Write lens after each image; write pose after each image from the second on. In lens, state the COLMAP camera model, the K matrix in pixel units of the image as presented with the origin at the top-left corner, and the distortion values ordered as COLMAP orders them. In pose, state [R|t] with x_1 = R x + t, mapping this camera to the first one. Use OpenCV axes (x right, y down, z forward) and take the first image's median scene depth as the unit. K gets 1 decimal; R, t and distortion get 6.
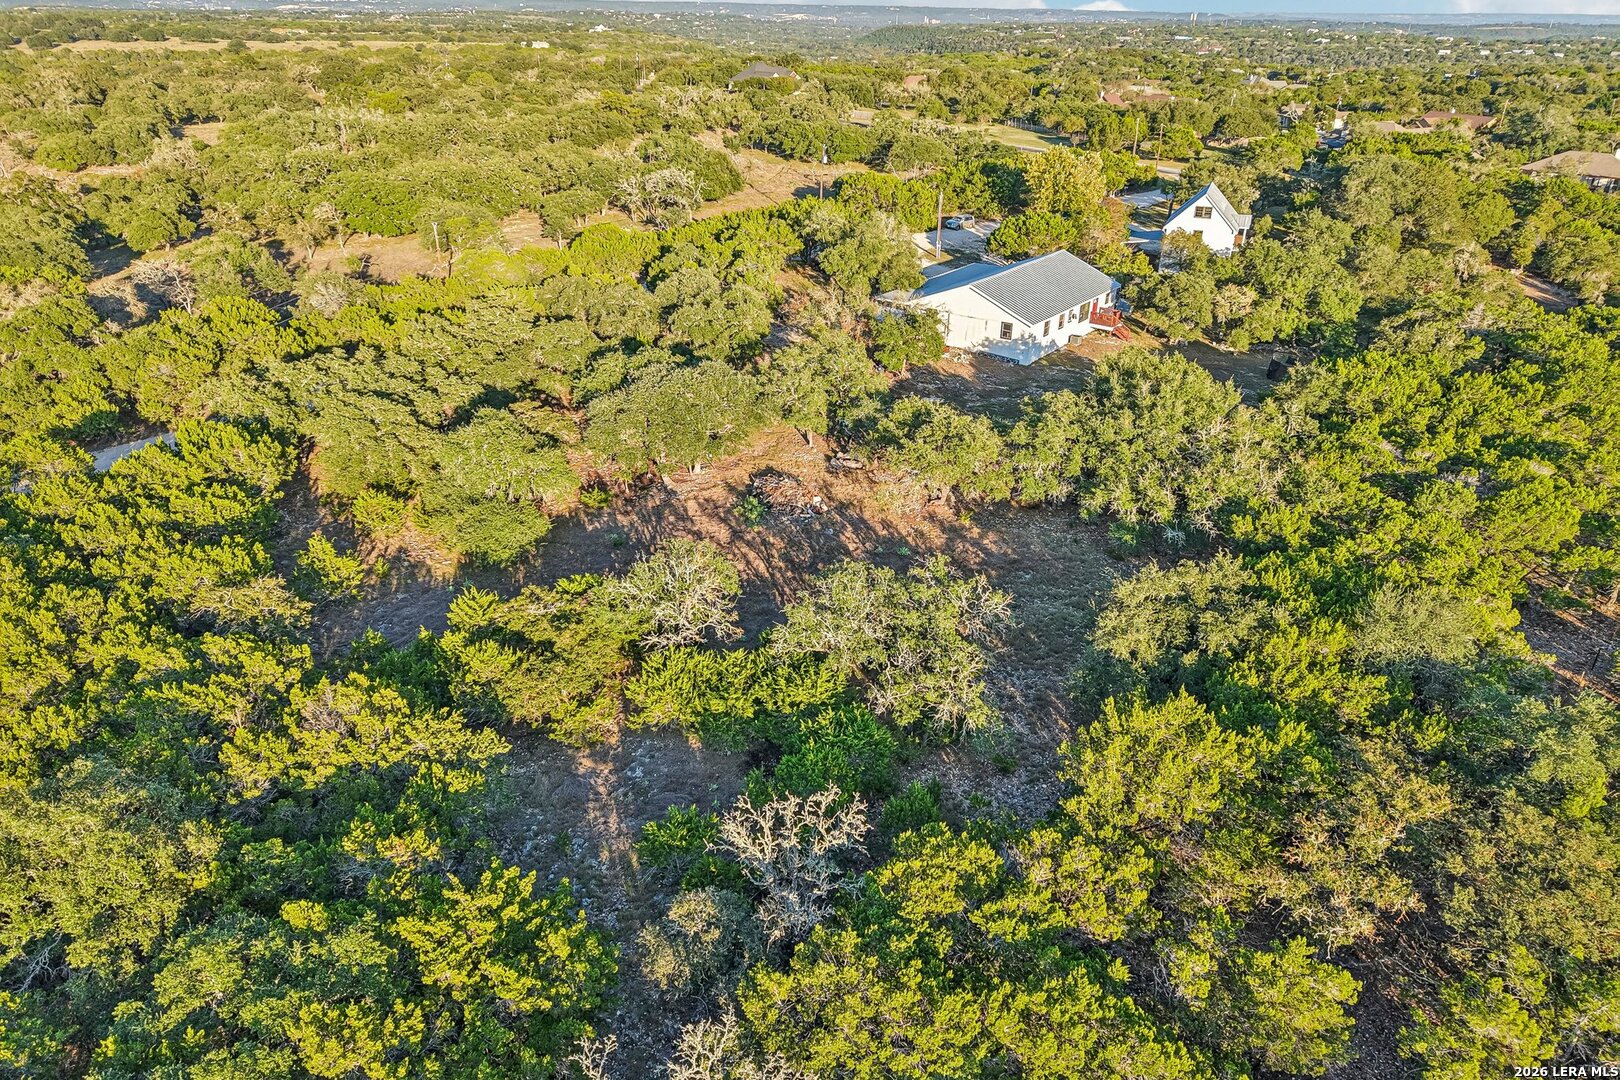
lens RADIAL K [[1075.6, 0, 810.0], [0, 1075.6, 540.0], [0, 0, 1]] dist [0.016469, -0.014791]
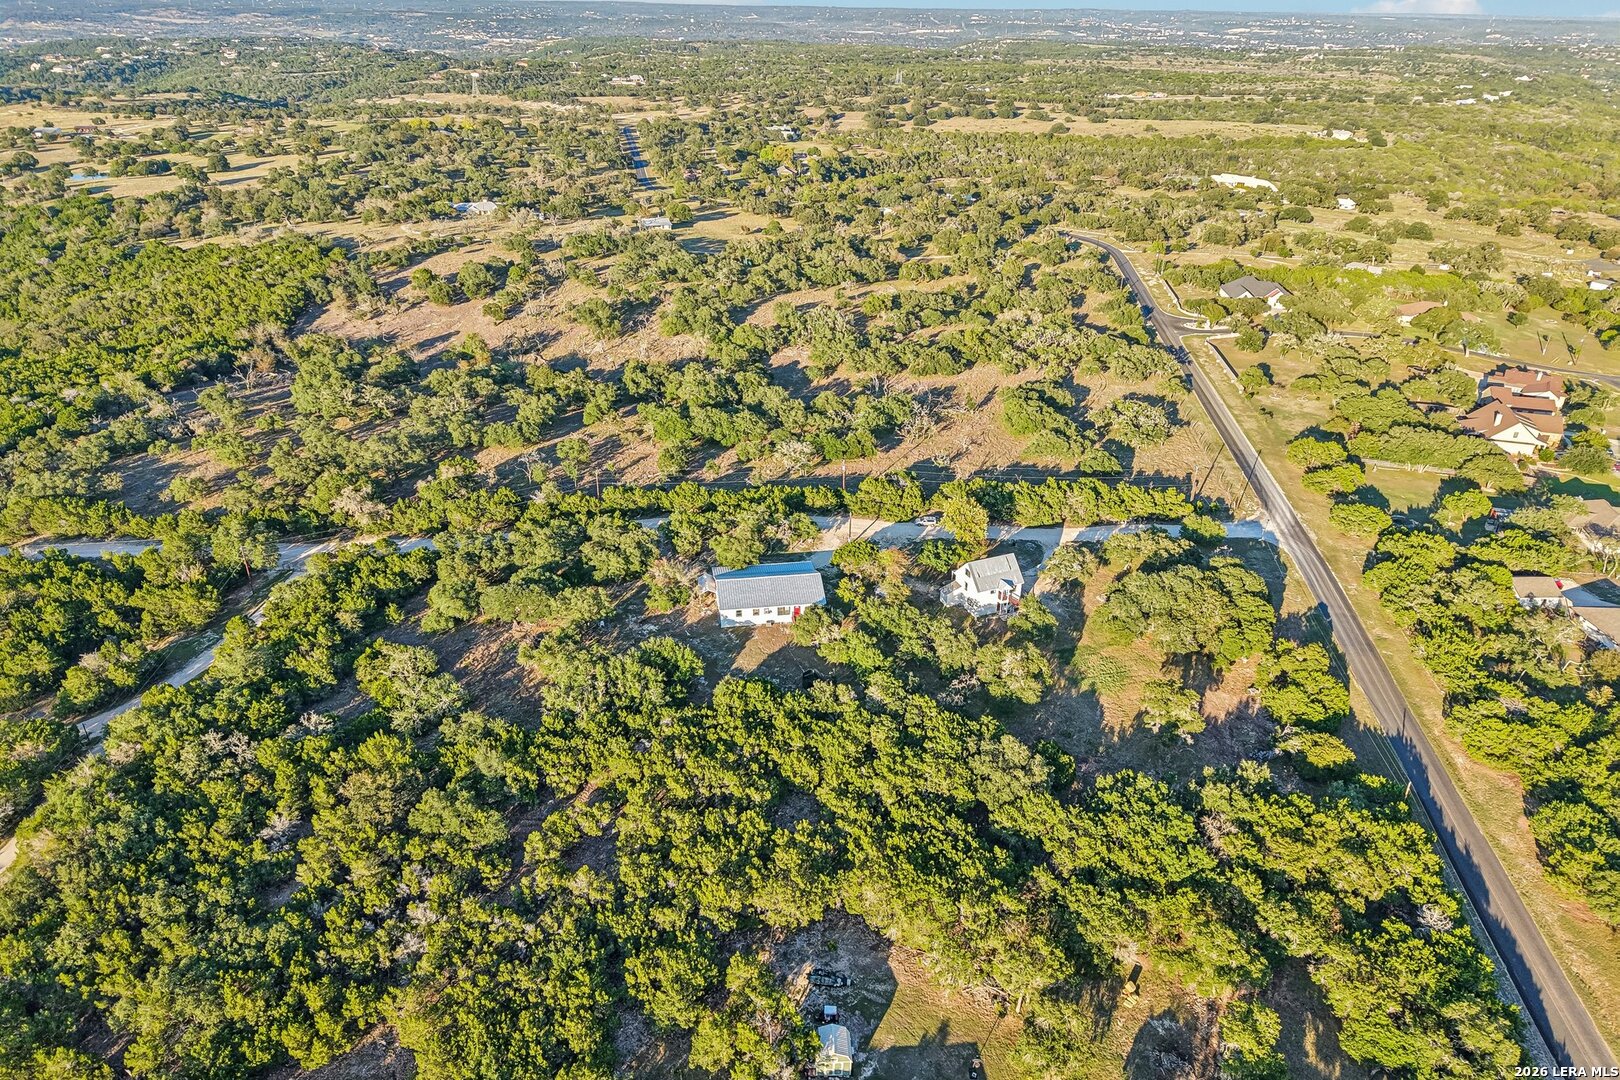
lens RADIAL K [[1075.6, 0, 810.0], [0, 1075.6, 540.0], [0, 0, 1]] dist [0.016469, -0.014791]
pose [[0.720692, 0.302639, -0.623708, 1.054205], [-0.307491, 0.945887, 0.103664, -0.398453], [0.621331, 0.117075, 0.774753, -0.329777]]
